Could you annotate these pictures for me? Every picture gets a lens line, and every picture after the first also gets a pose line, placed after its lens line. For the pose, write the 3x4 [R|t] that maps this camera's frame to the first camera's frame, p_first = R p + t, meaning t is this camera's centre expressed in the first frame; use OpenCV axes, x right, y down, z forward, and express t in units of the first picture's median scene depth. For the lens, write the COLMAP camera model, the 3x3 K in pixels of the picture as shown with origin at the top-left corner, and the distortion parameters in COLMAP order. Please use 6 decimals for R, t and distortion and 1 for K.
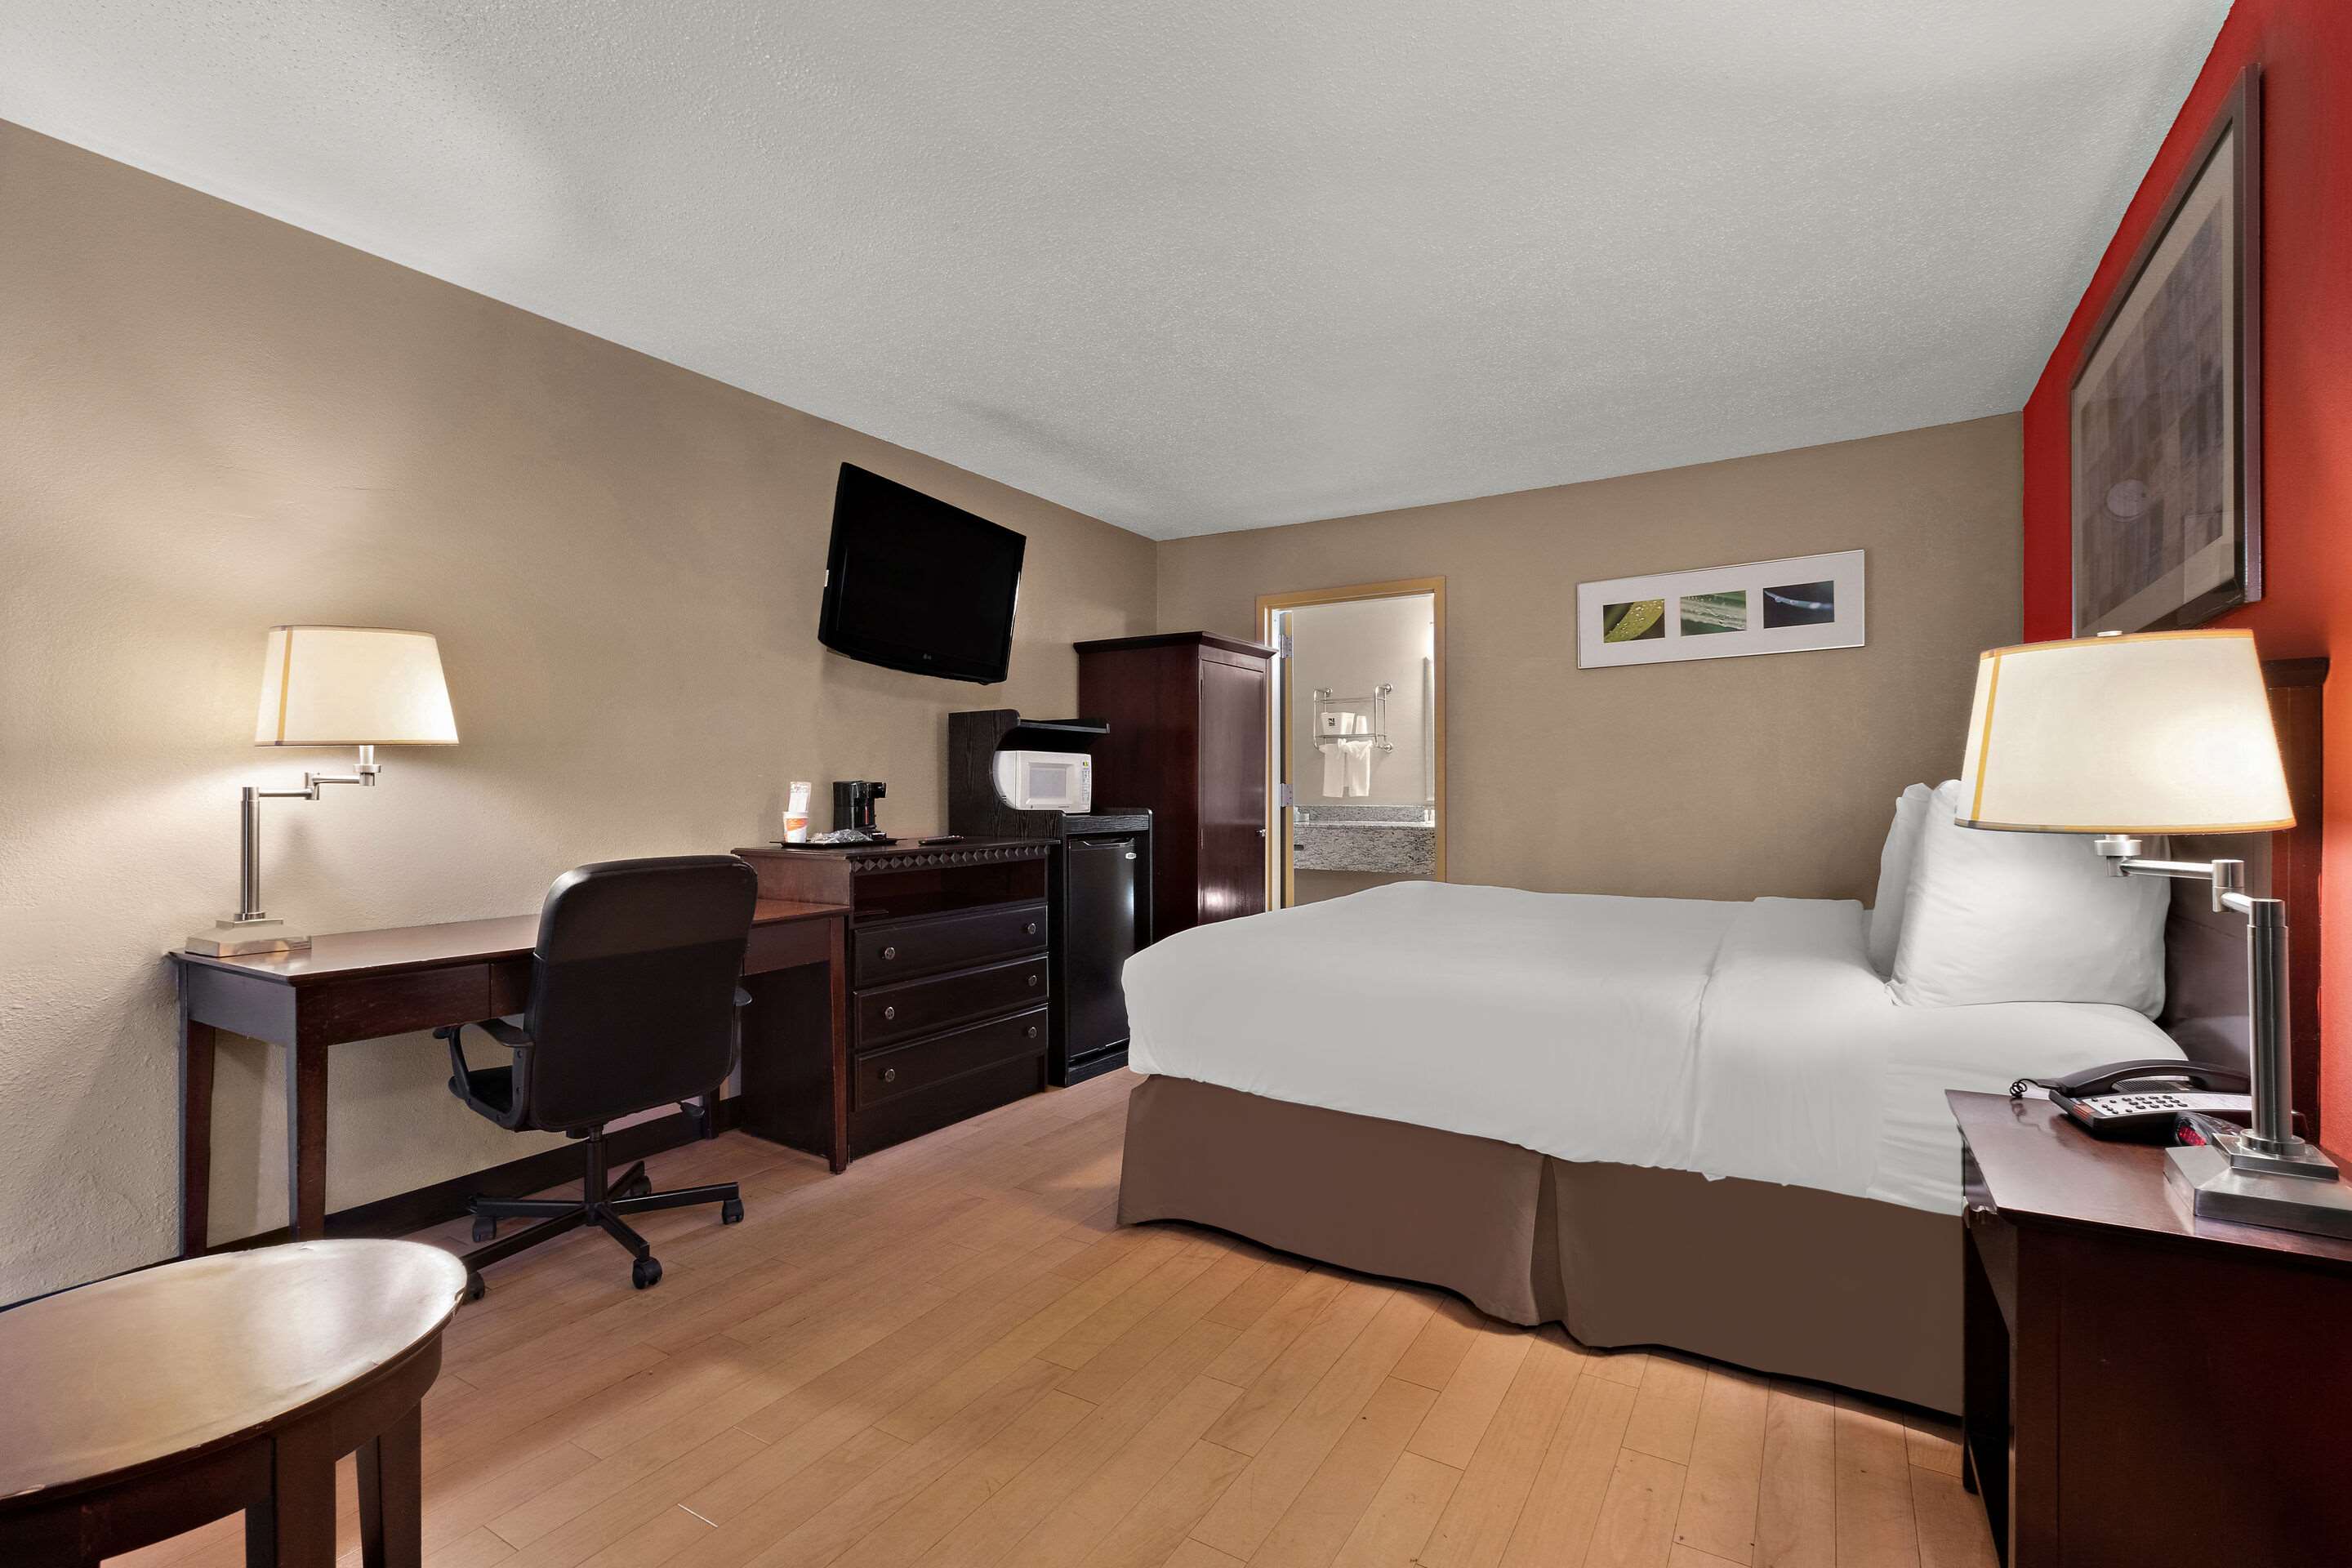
lens RADIAL K [[1059.4, 0, 1167.0], [0, 1059.4, 794.9], [0, 0, 1]] dist [0.014075, 0.000014]
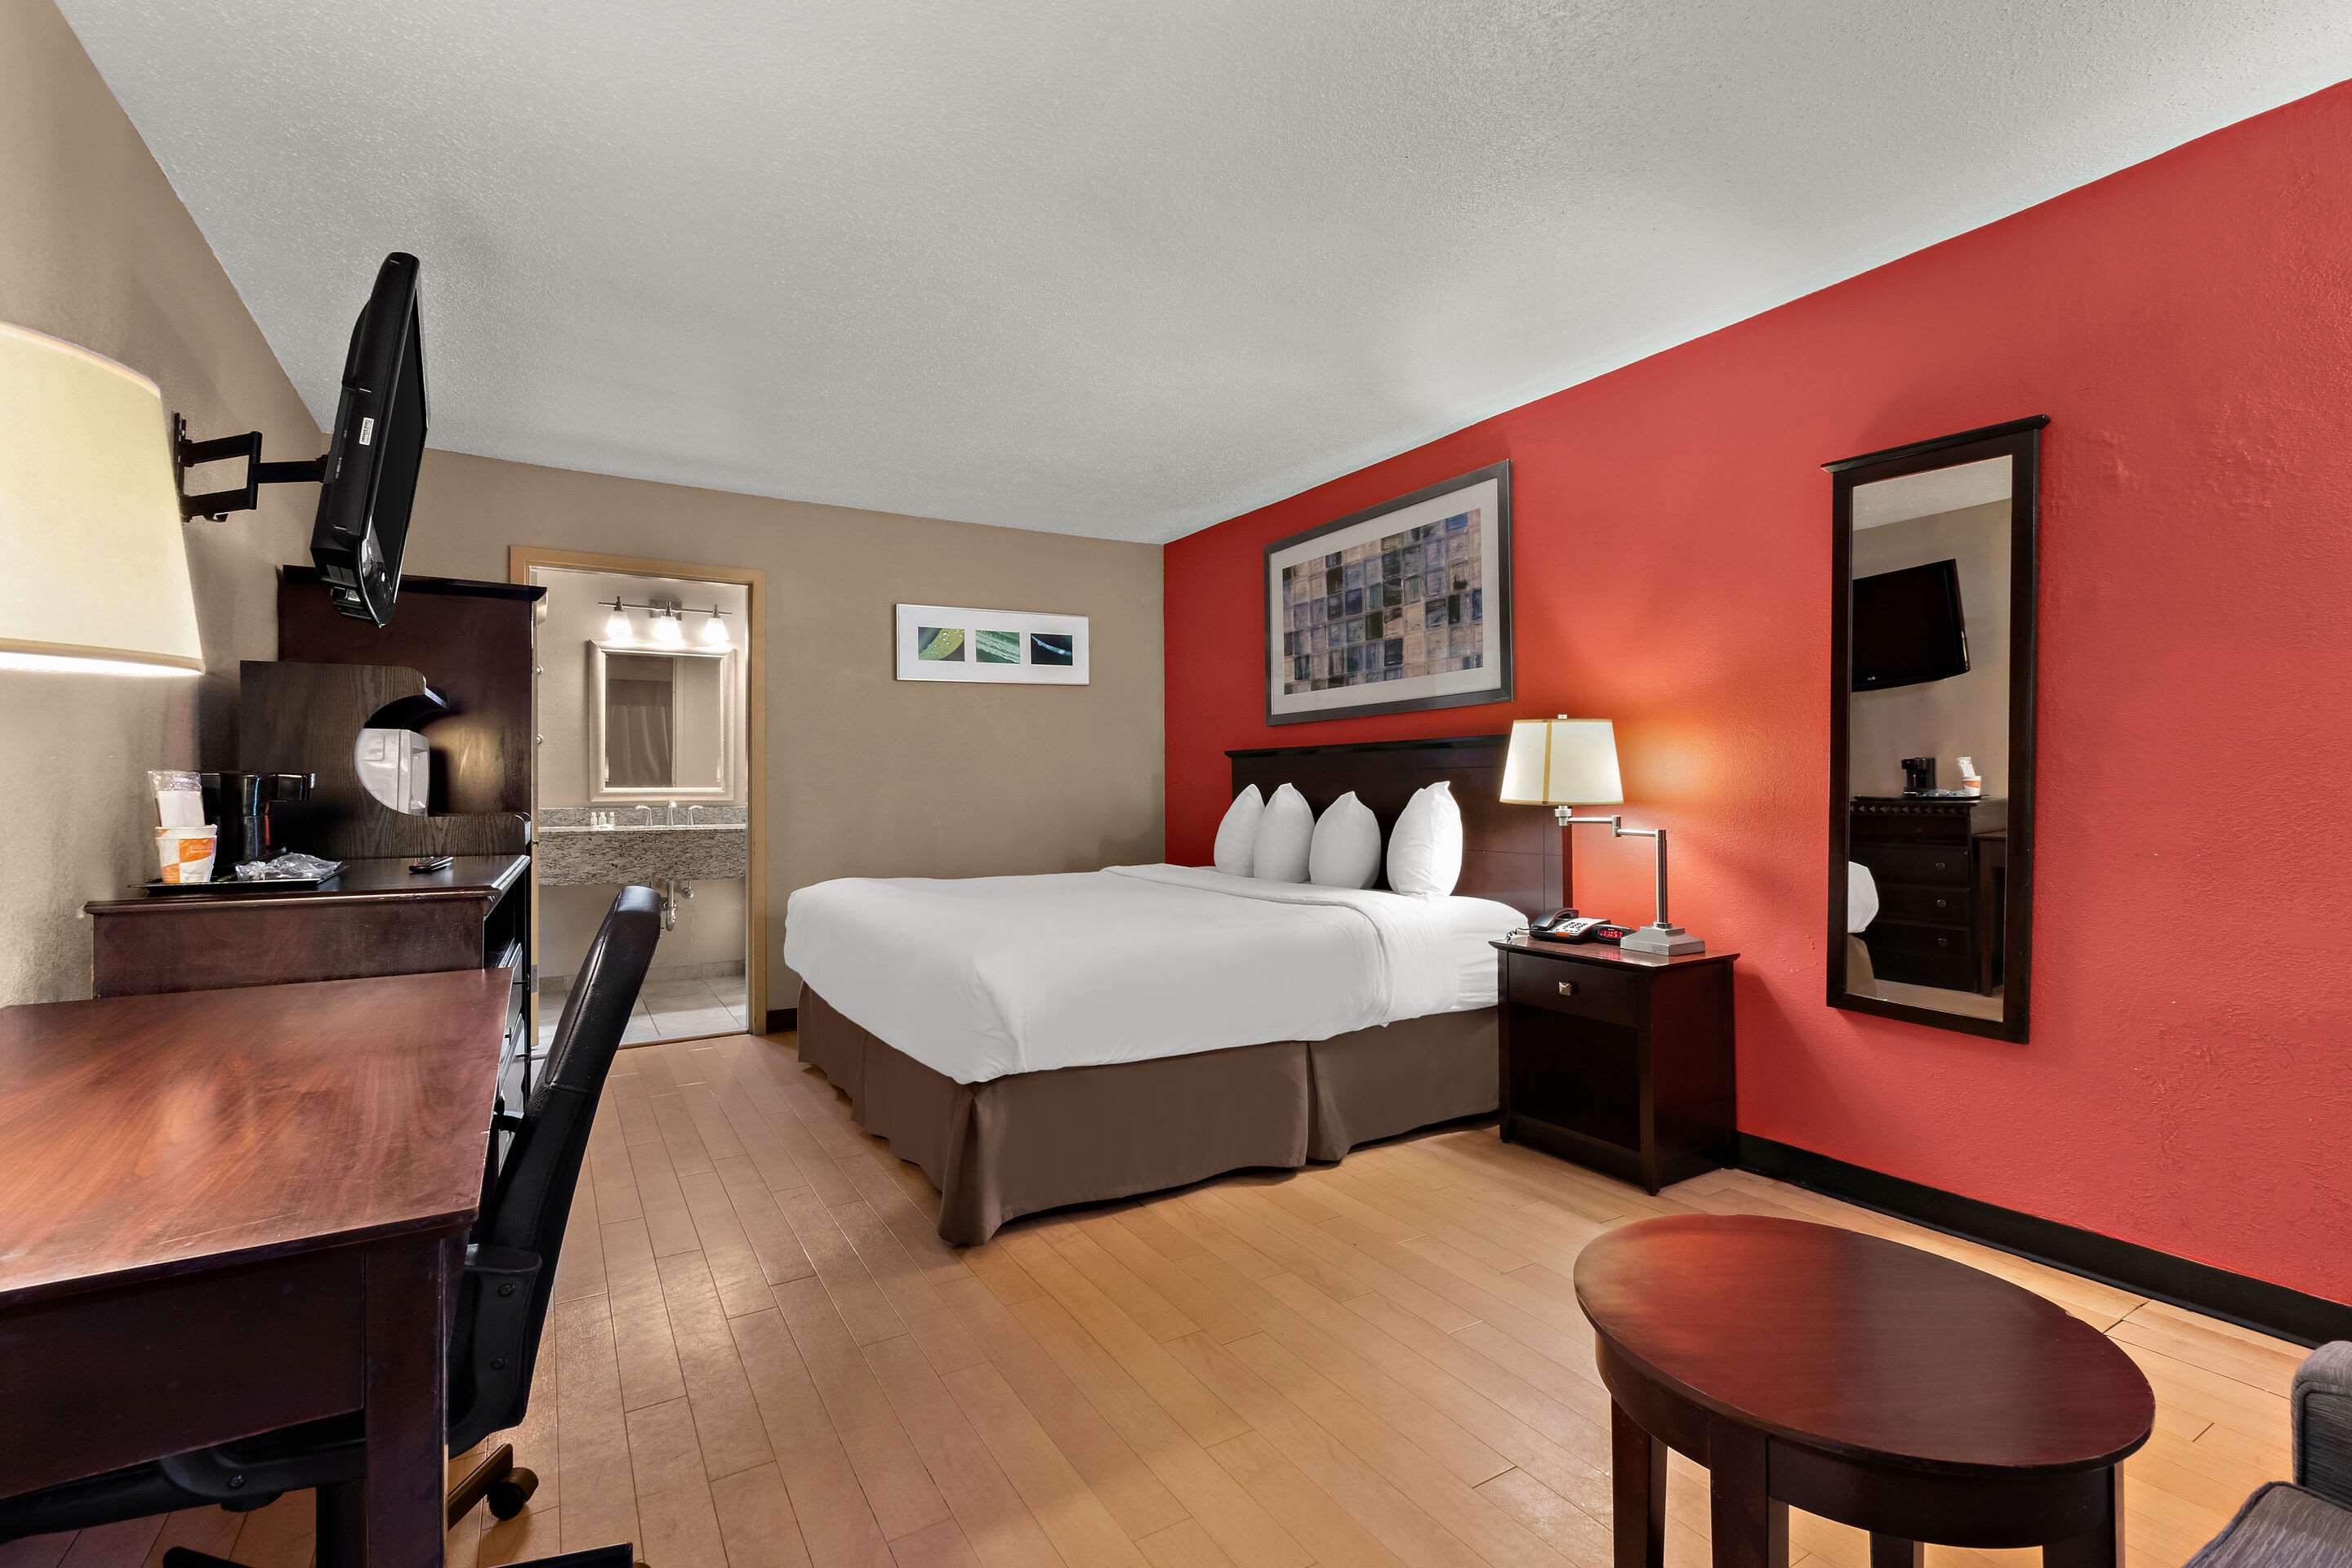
lens RADIAL K [[1059.4, 0, 1174.9], [0, 1059.4, 772.9], [0, 0, 1]] dist [0.014075, 0.000014]
pose [[0.457070, 0.013491, 0.889328, -0.514292], [0.006571, 0.999806, -0.018544, 0.001508], [-0.889406, 0.014320, 0.456893, 0.258545]]
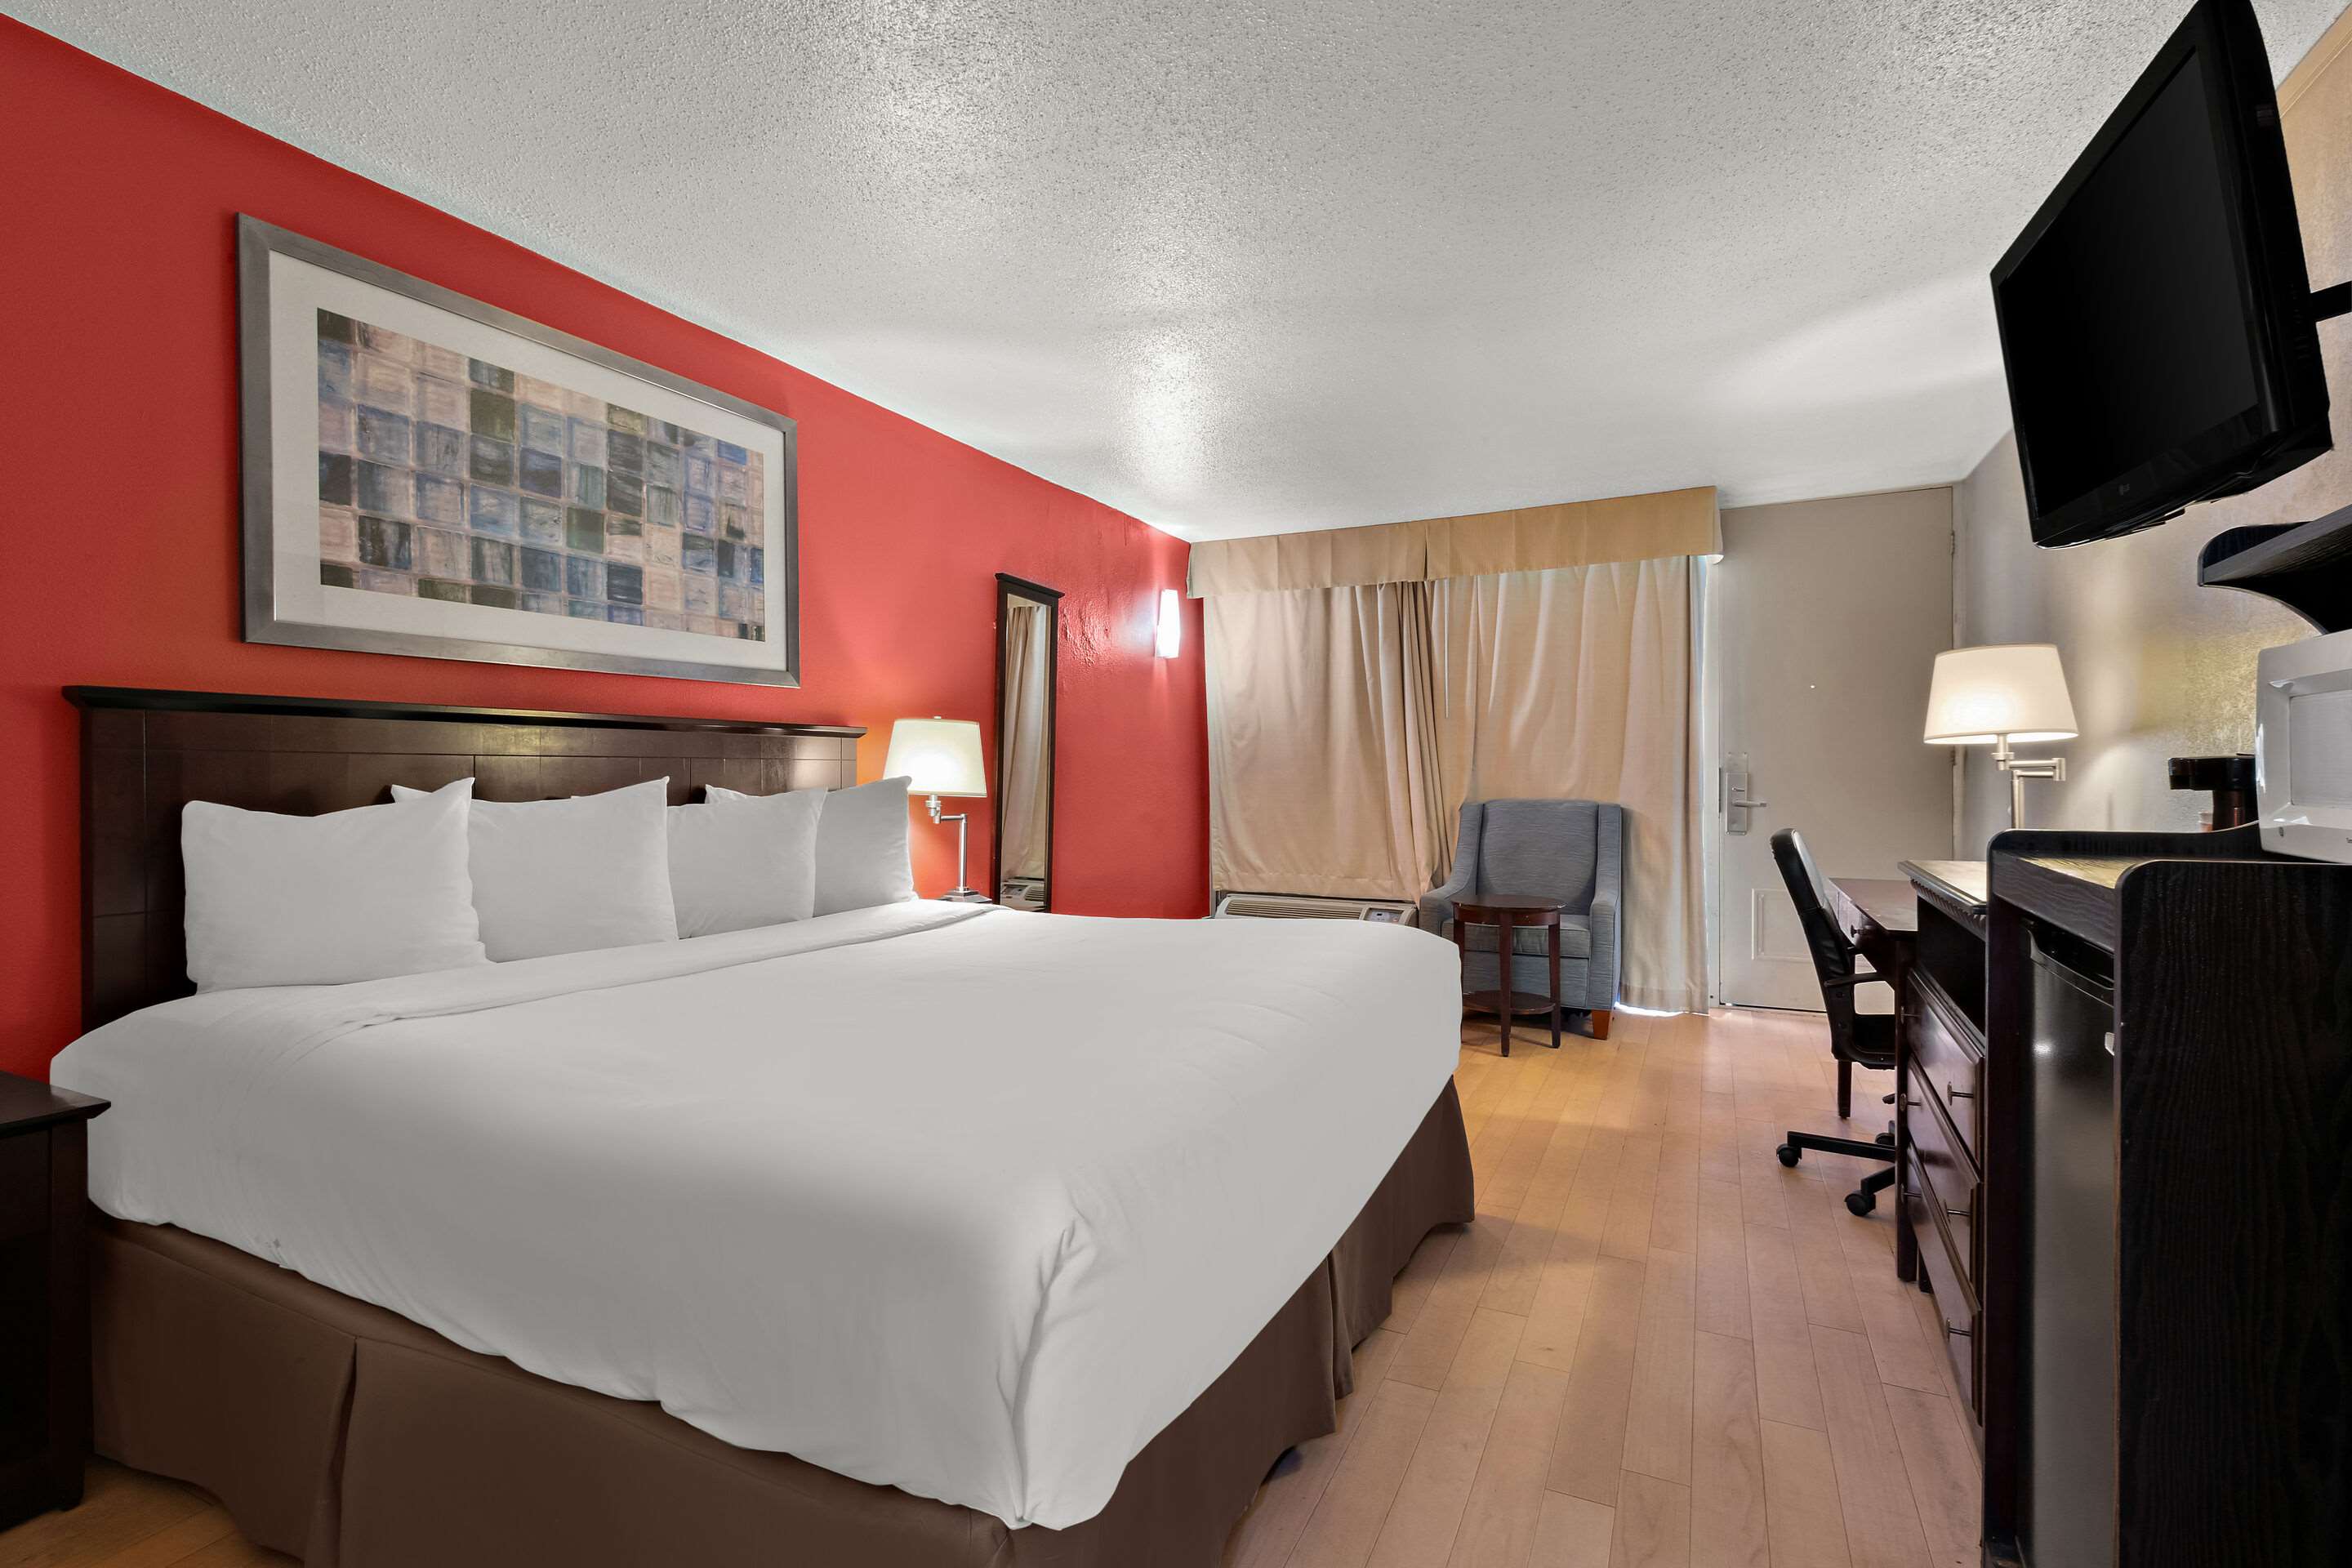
lens RADIAL K [[1059.4, 0, 1186.8], [0, 1059.4, 781.2], [0, 0, 1]] dist [0.014075, 0.000014]
pose [[-0.994726, 0.003522, -0.102510, 0.200445], [0.001708, 0.999840, 0.017783, -0.014993], [0.102556, 0.017515, -0.994573, 1.271148]]
